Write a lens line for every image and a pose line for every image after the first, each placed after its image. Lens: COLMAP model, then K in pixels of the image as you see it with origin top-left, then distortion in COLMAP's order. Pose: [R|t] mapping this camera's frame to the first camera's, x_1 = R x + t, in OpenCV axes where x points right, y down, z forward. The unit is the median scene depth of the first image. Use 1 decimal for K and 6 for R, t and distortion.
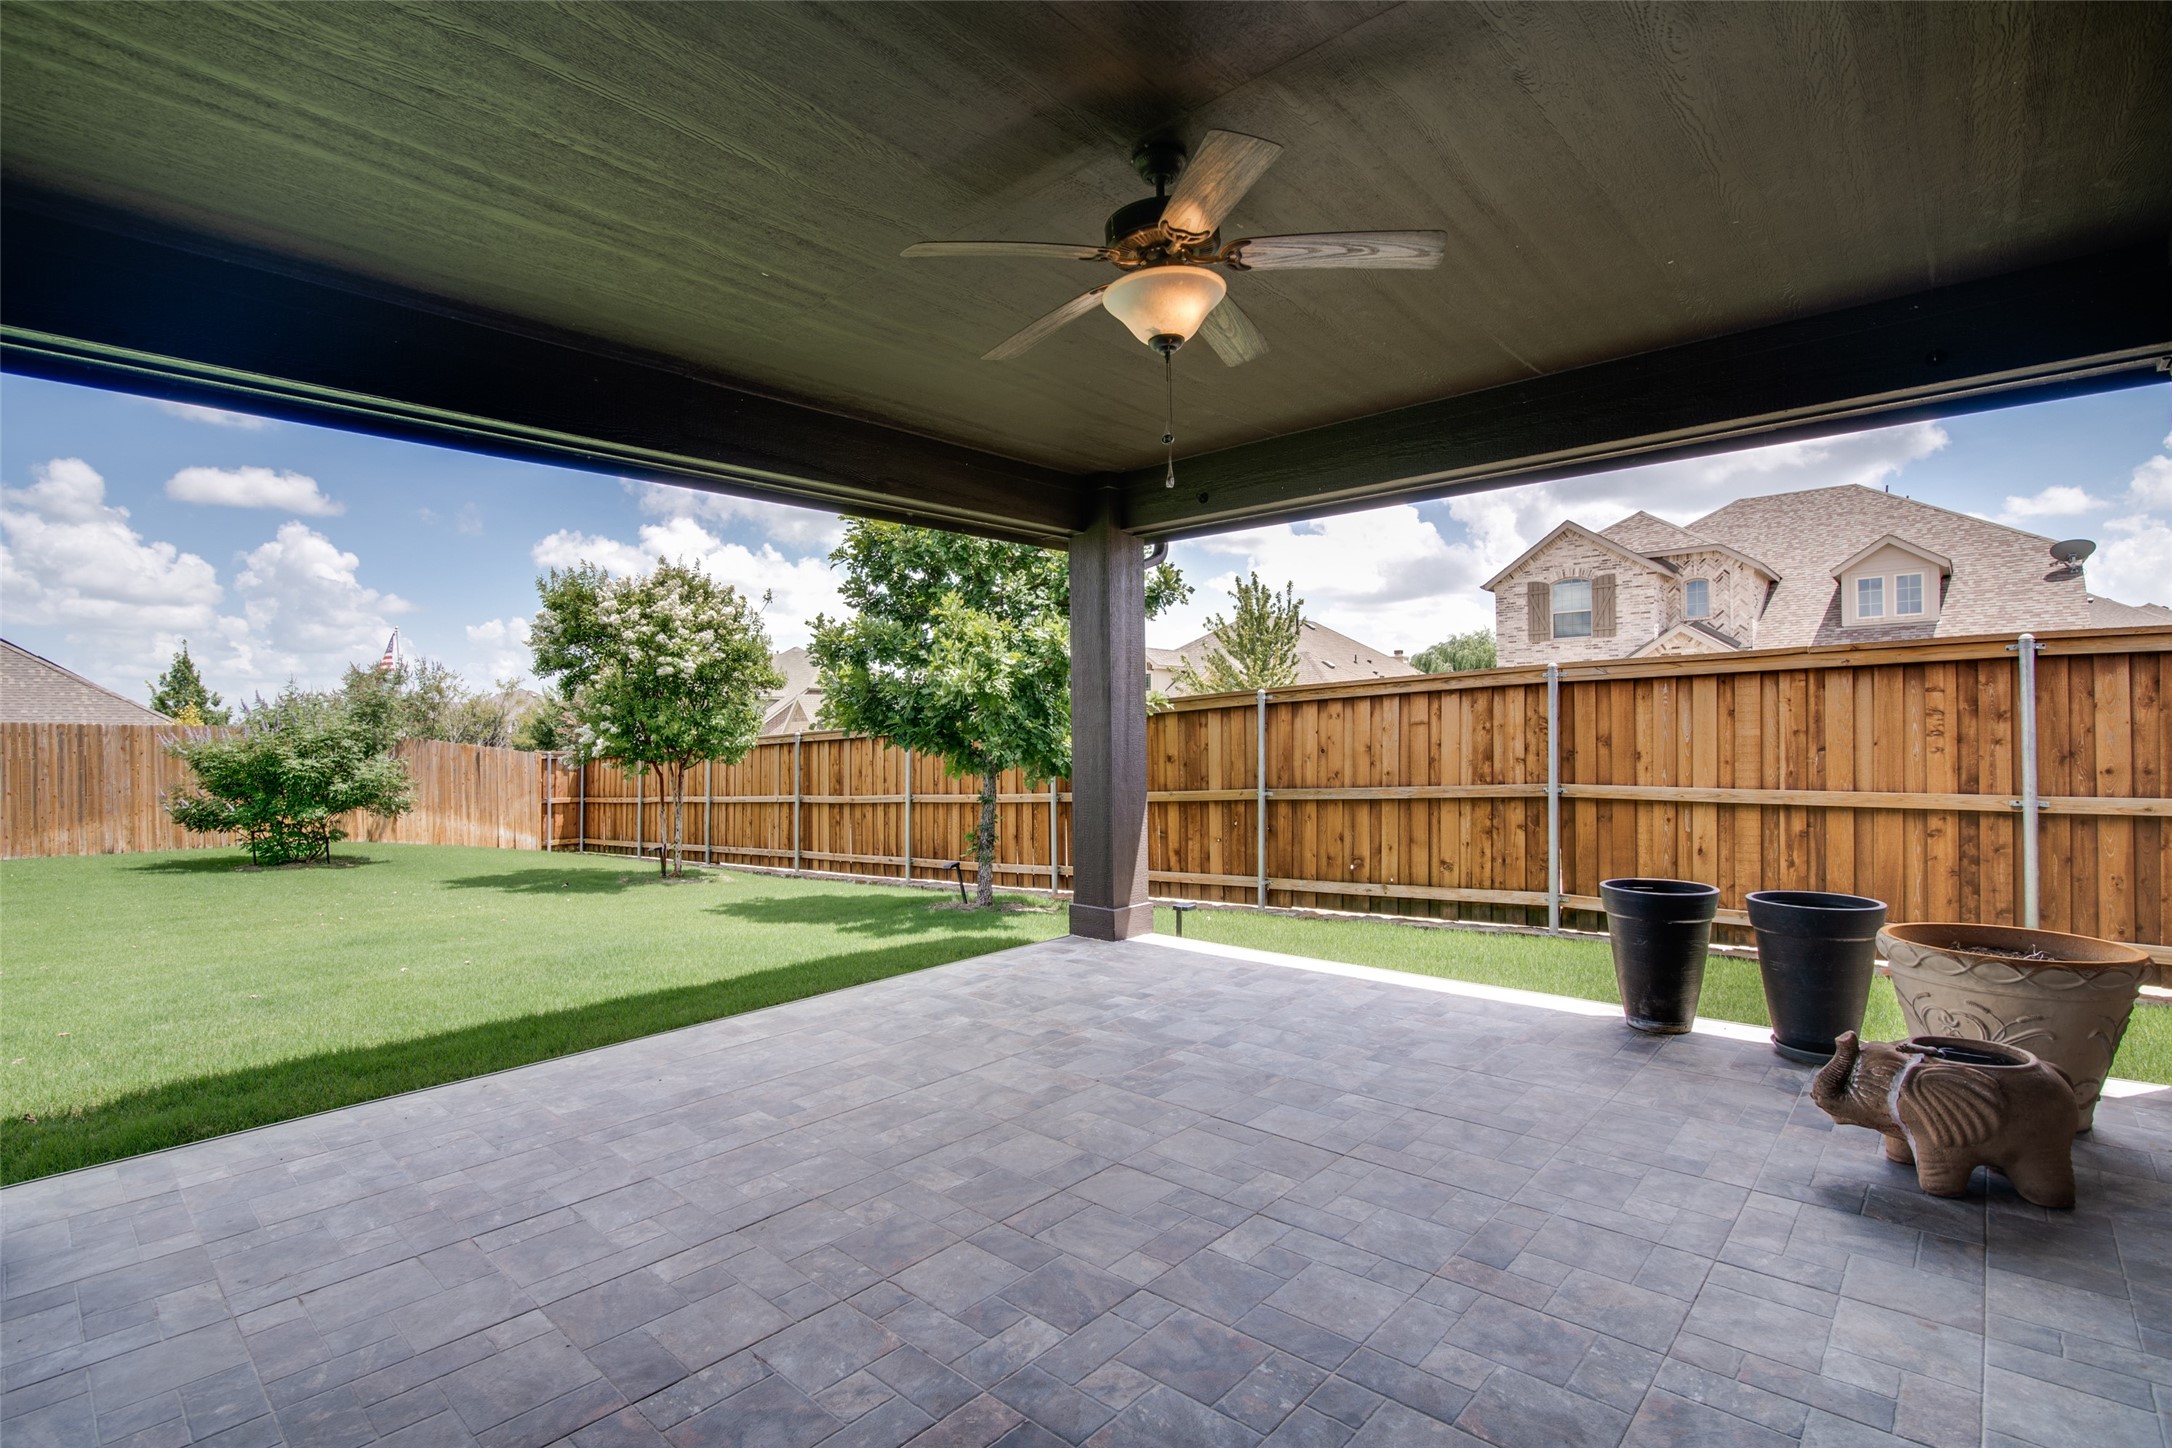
lens RADIAL K [[1008.8, 0, 1075.2], [0, 1008.8, 733.5], [0, 0, 1]] dist [-0.021523, 0.001565]
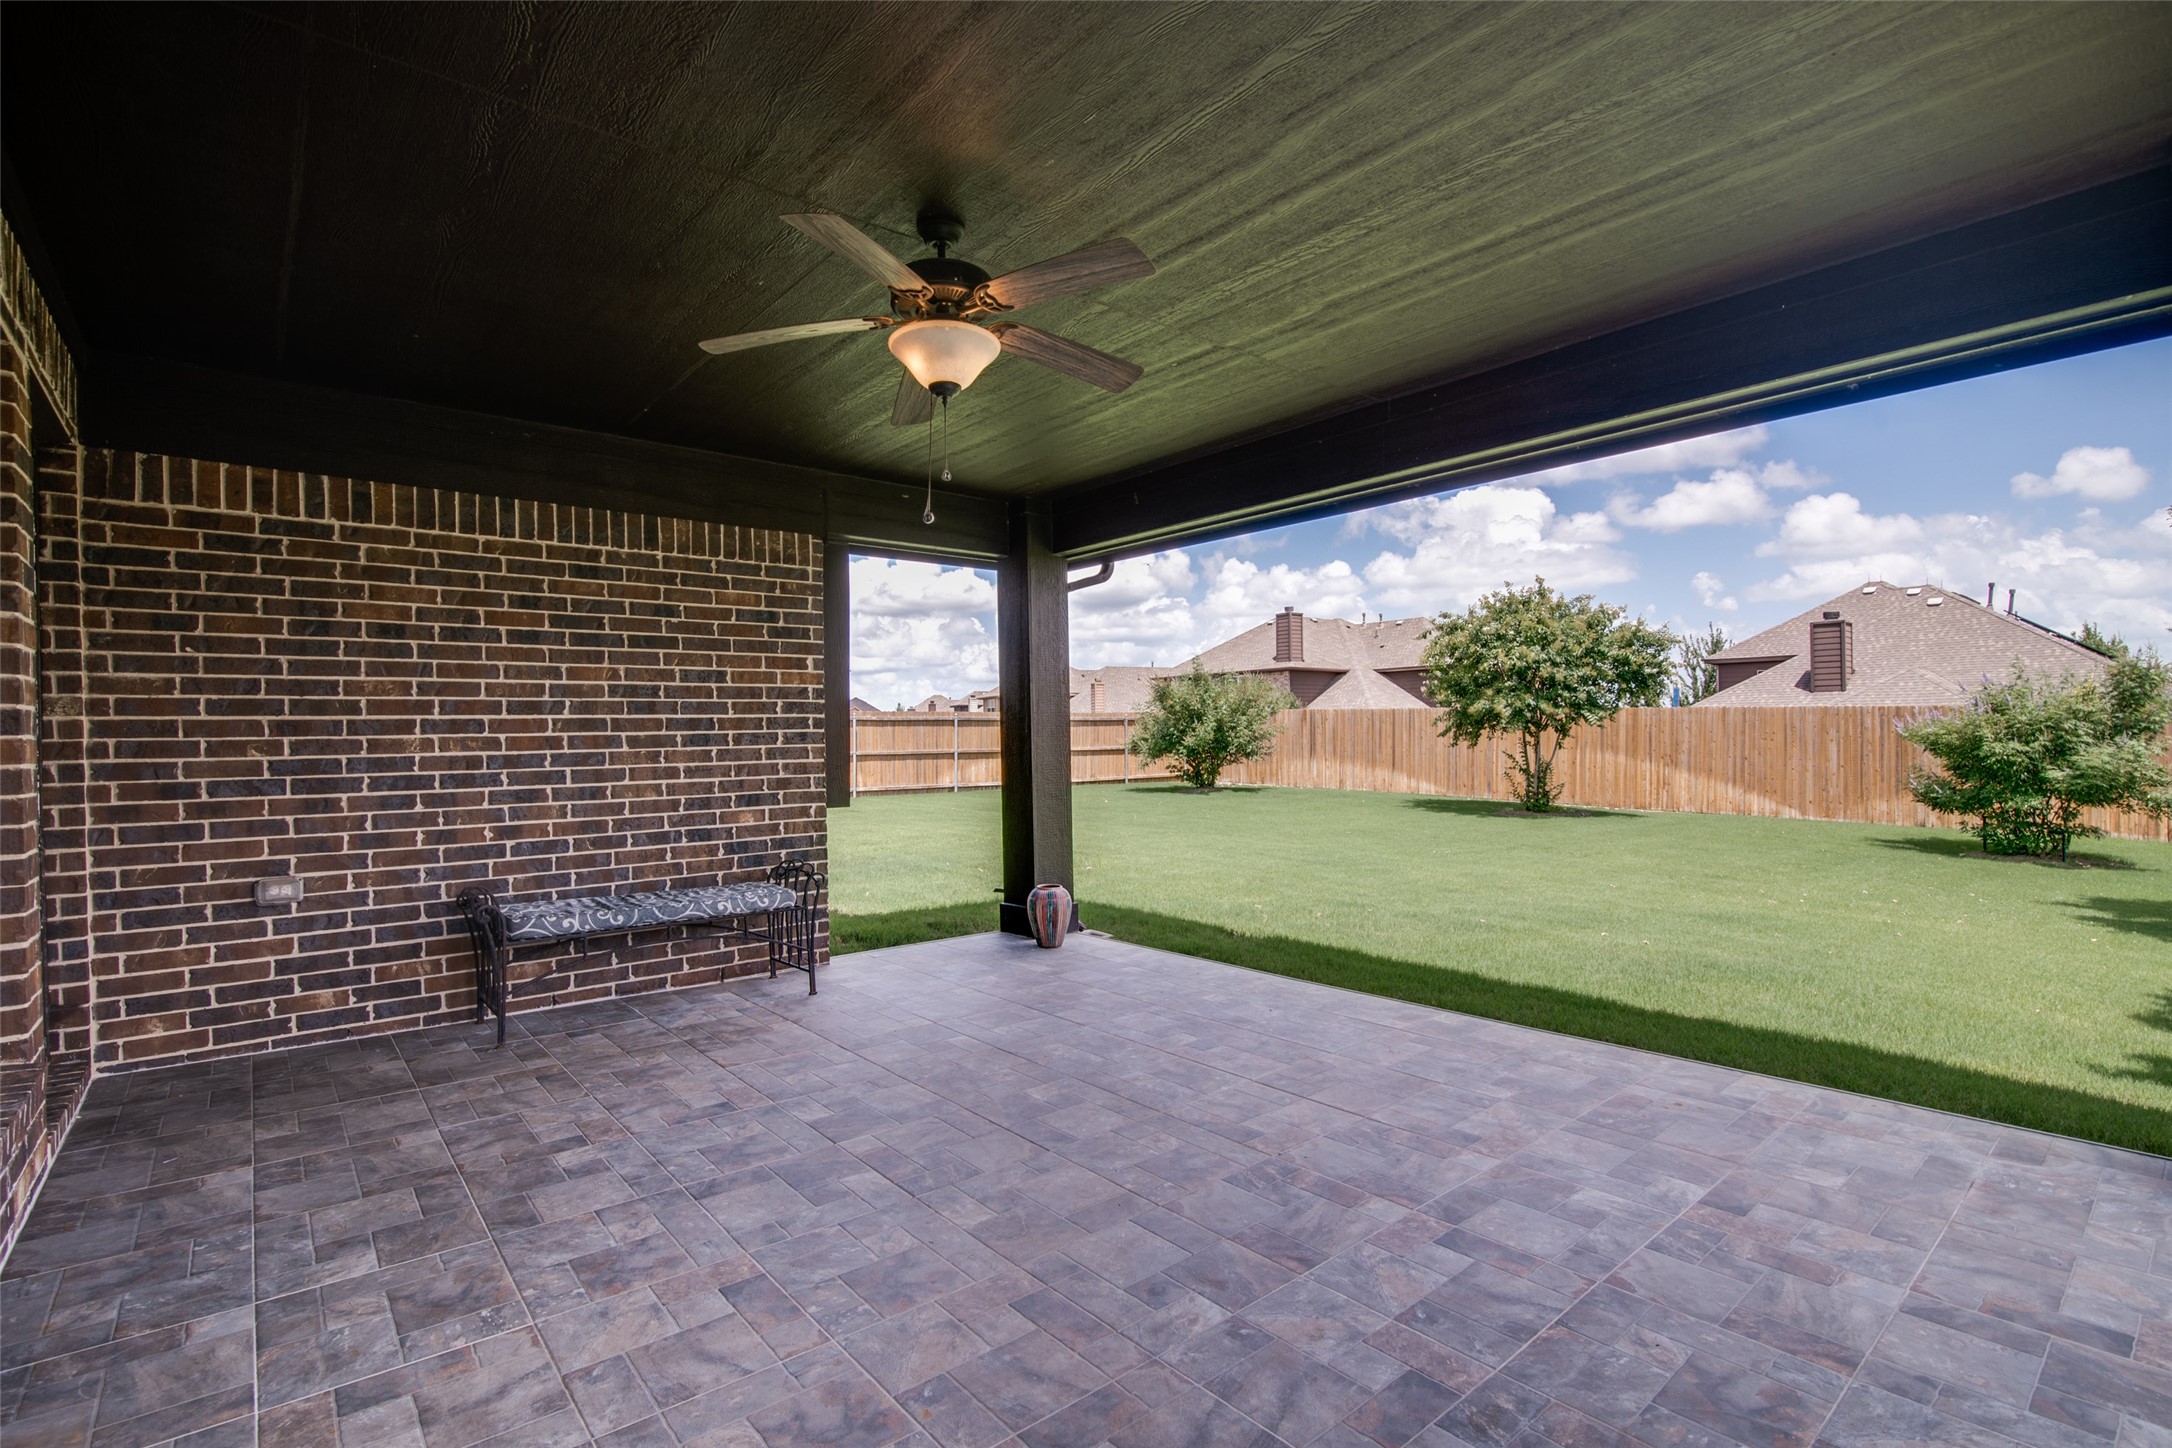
lens RADIAL K [[1008.8, 0, 1075.2], [0, 1008.8, 733.5], [0, 0, 1]] dist [-0.021523, 0.001565]
pose [[-0.138295, 0.012601, -0.990311, 0.770988], [0.013705, 0.999848, 0.010809, -0.012645], [0.990296, -0.012078, -0.138447, 0.849161]]
